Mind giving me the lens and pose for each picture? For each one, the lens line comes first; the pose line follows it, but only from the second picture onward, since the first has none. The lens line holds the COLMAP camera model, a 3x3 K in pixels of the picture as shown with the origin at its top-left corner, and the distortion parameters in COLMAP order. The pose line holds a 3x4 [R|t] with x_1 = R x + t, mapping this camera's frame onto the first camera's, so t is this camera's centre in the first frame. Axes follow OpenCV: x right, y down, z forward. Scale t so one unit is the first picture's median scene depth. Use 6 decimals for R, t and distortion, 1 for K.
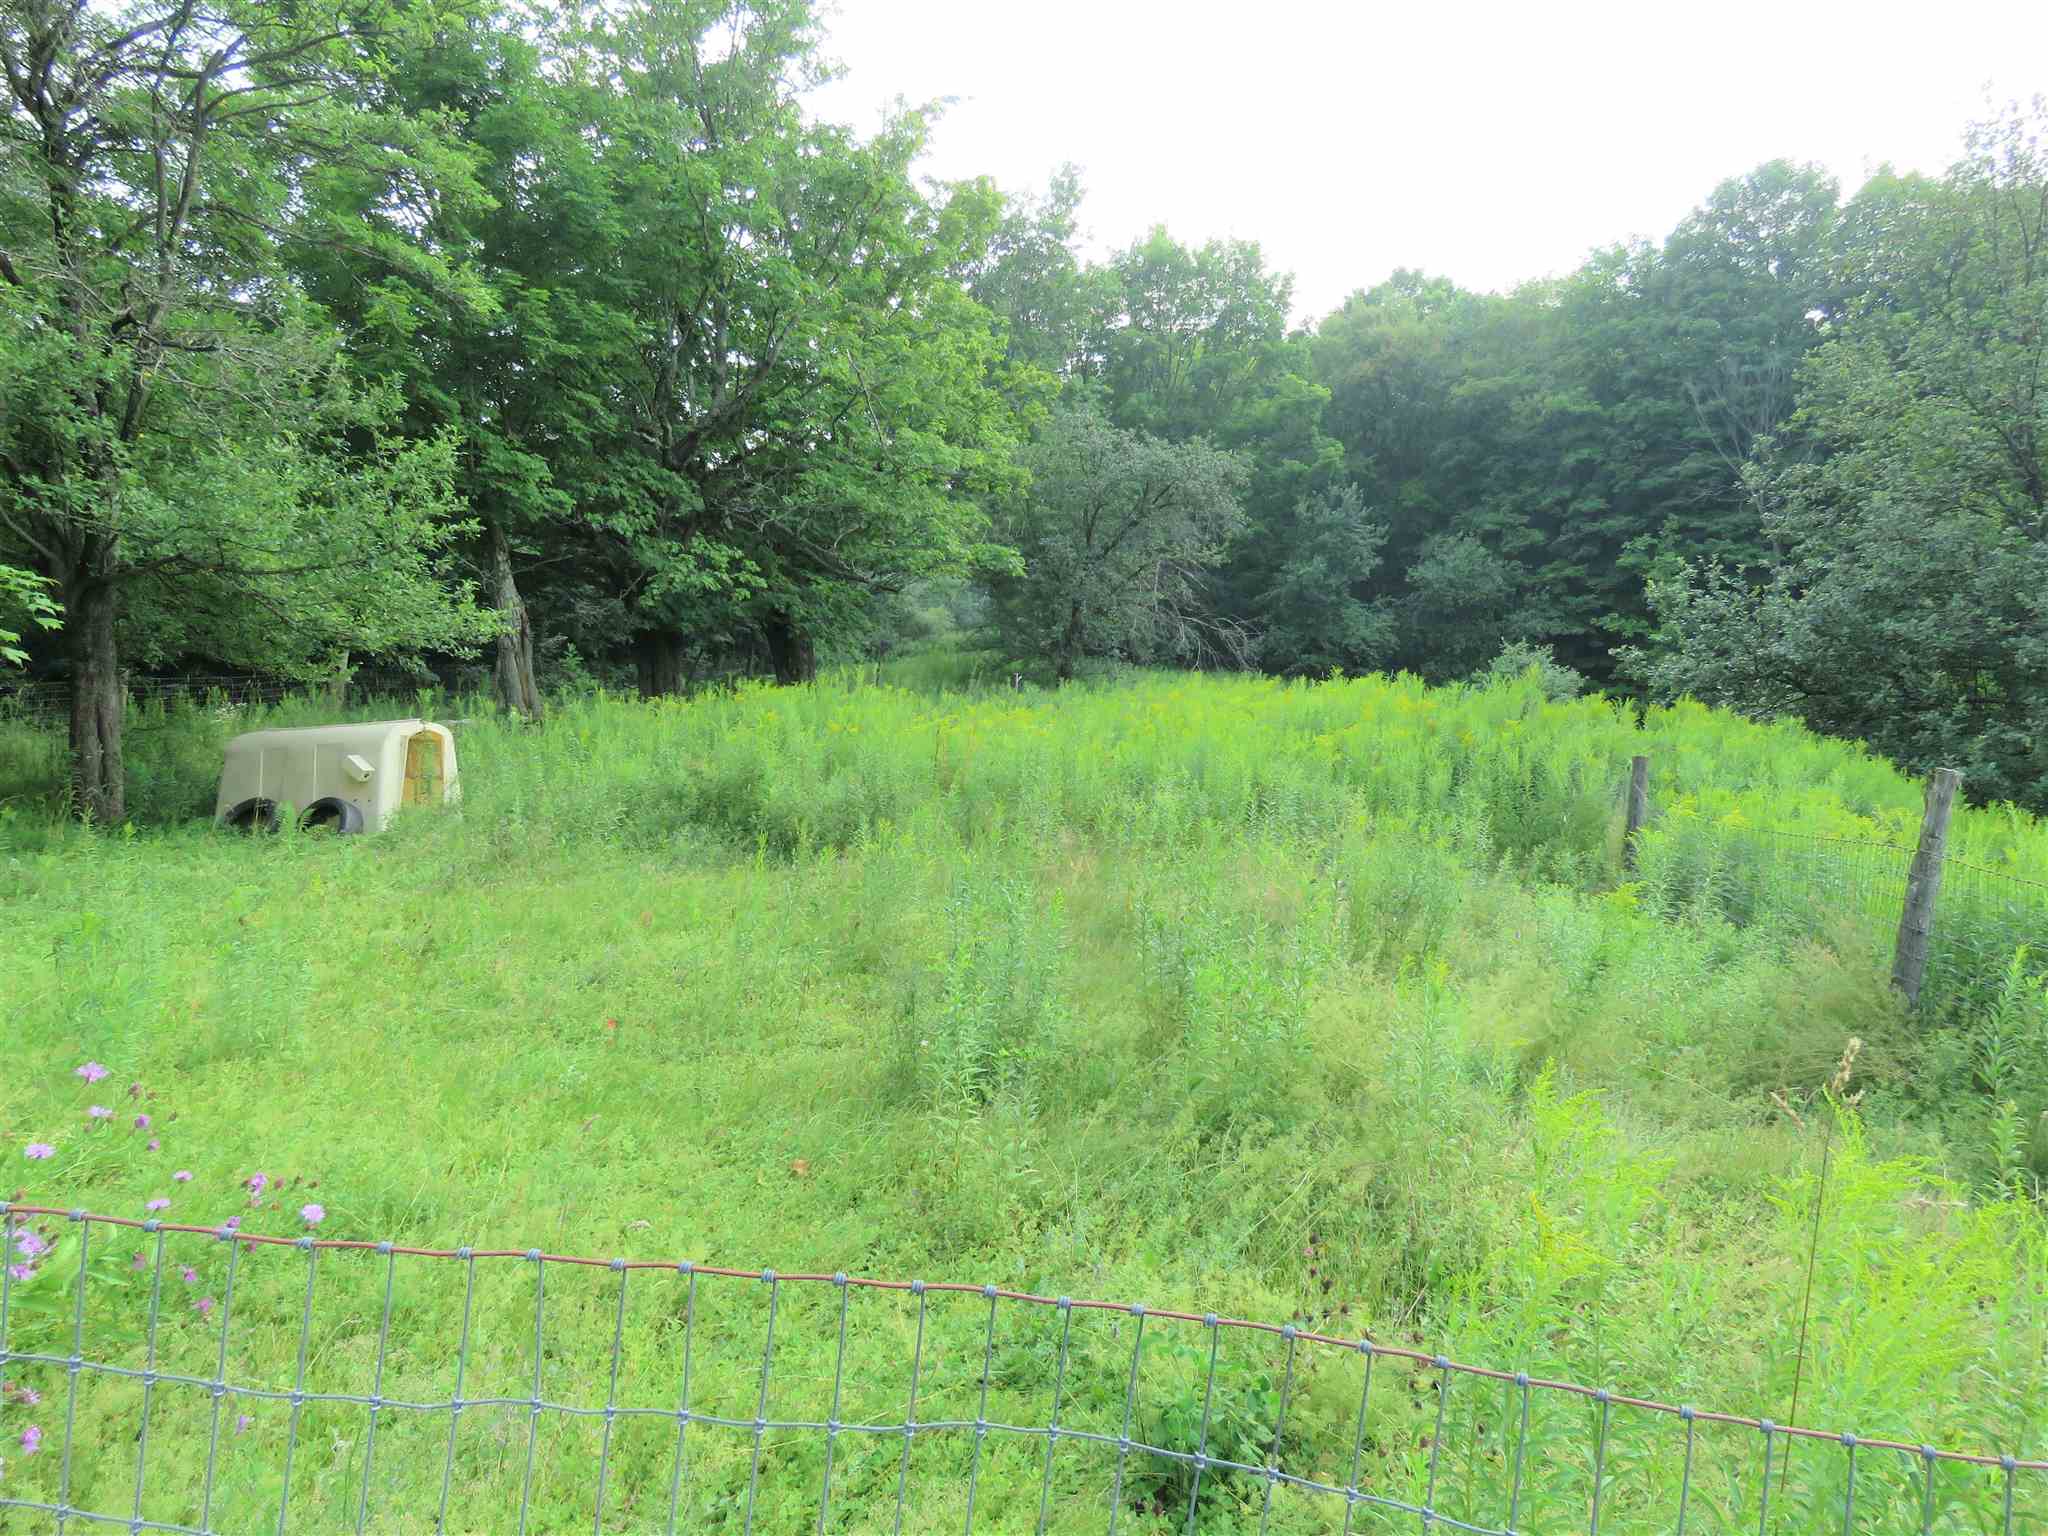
lens RADIAL K [[1313.7, 0, 1029.8], [0, 1313.7, 763.3], [0, 0, 1]] dist [-0.002038, -0.000600]
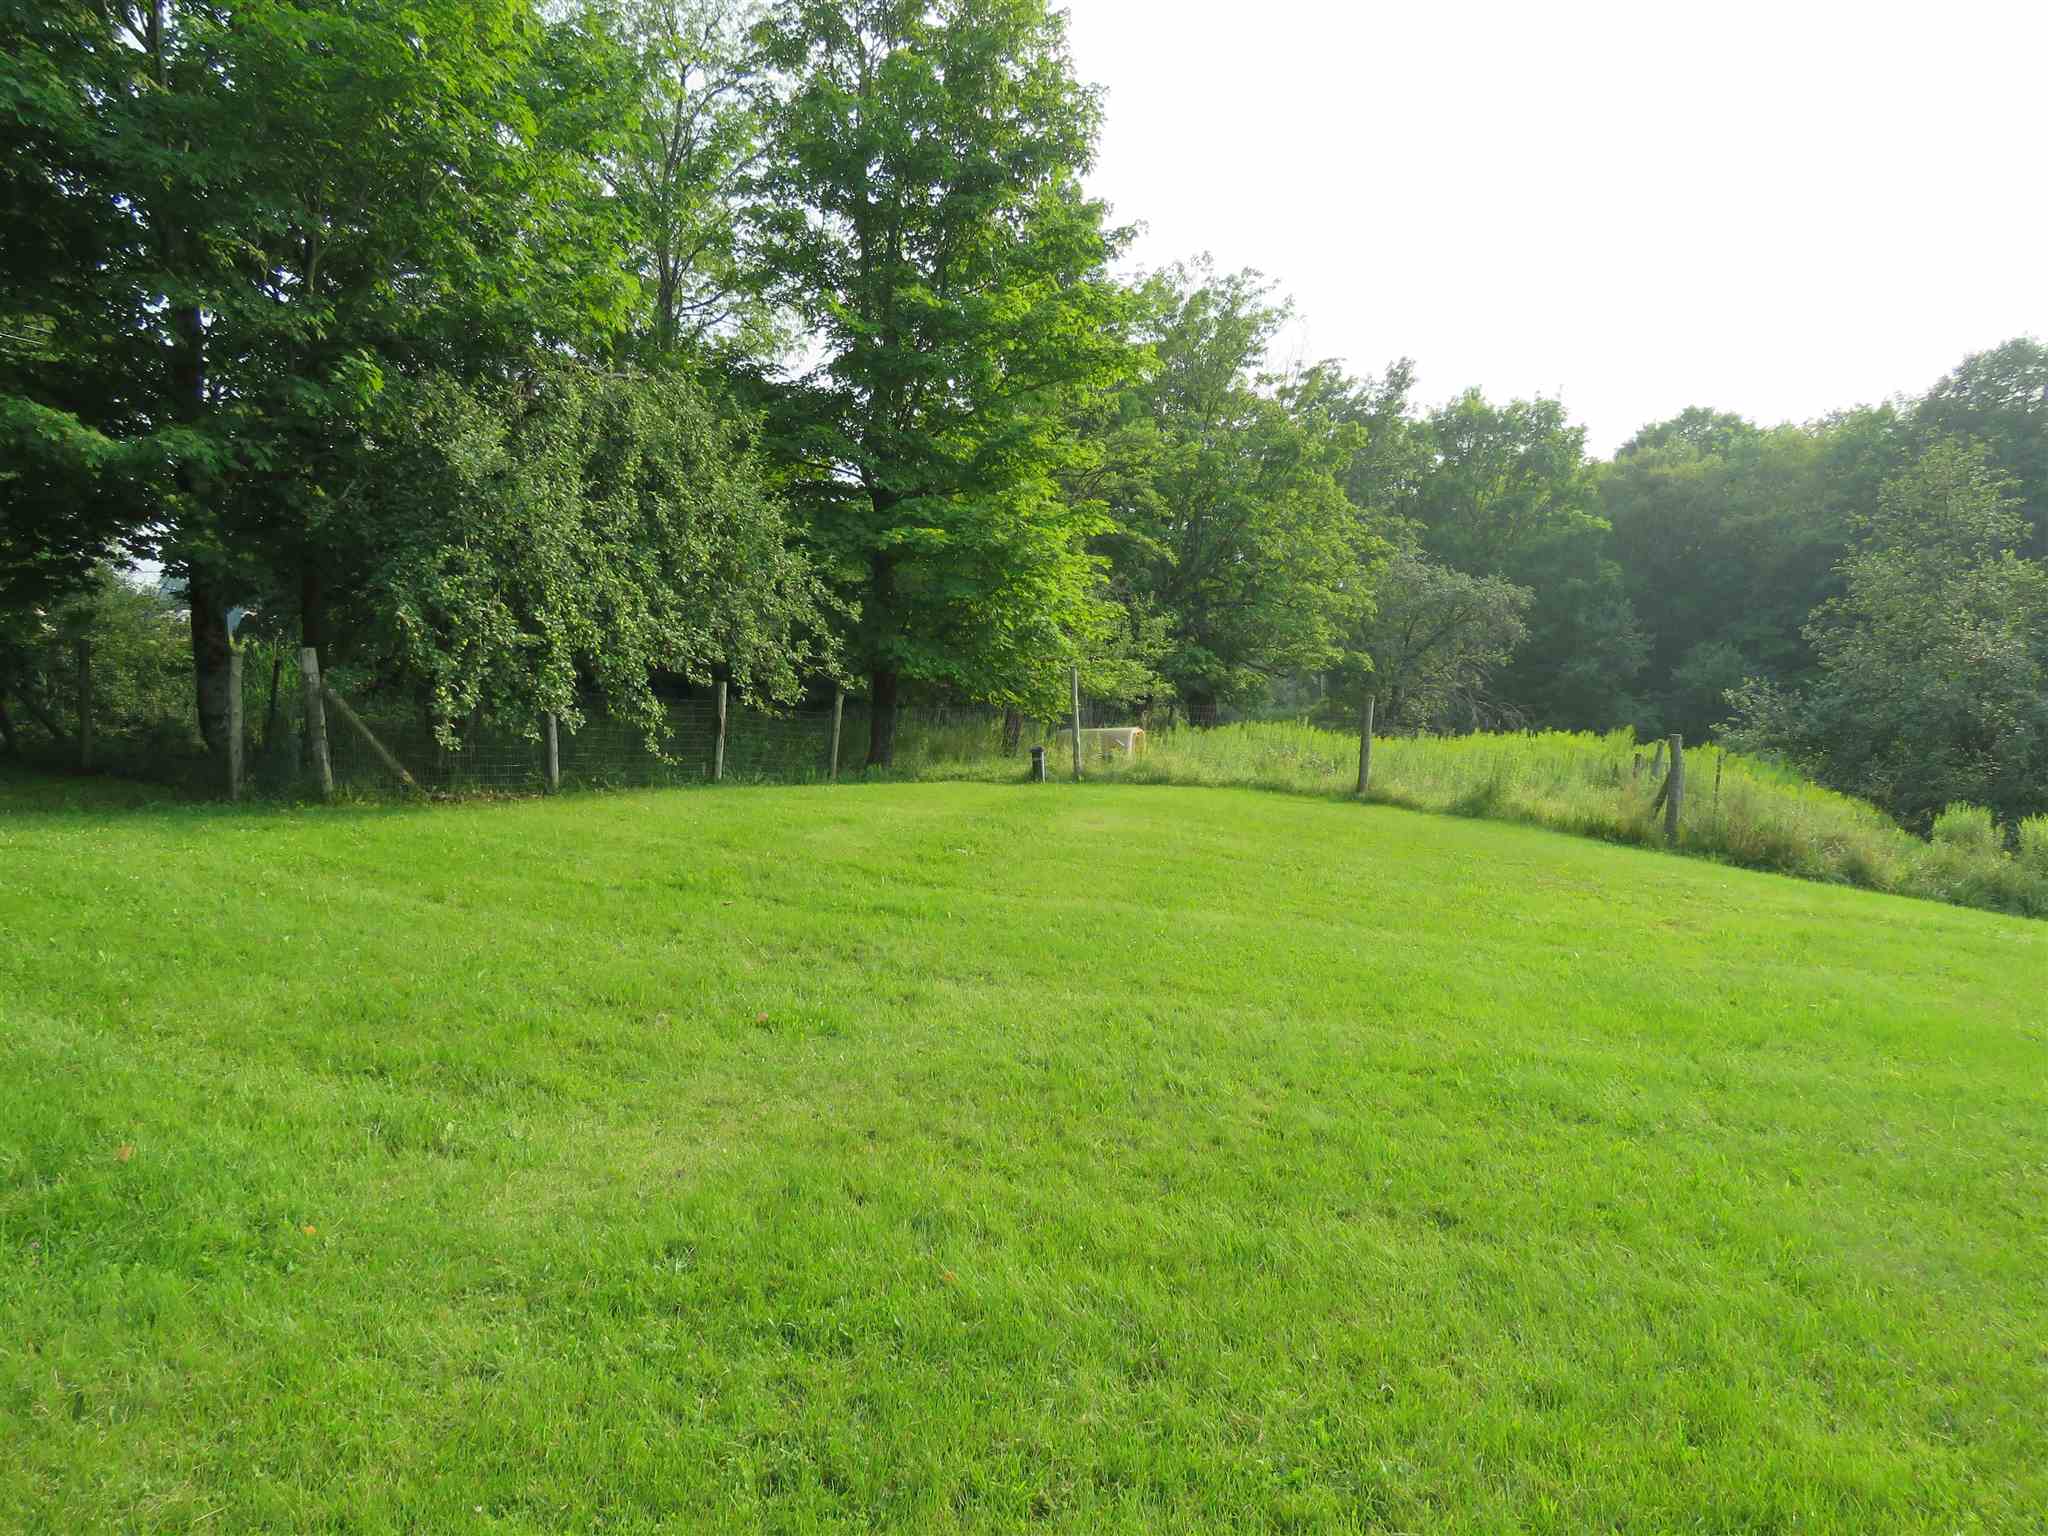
lens RADIAL K [[1313.7, 0, 1019.7], [0, 1313.7, 783.1], [0, 0, 1]] dist [-0.002038, -0.000600]
pose [[0.974700, 0.053330, -0.217063, -0.031578], [-0.062419, 0.997428, -0.035226, 0.037189], [0.214627, 0.047883, 0.975522, -0.310451]]
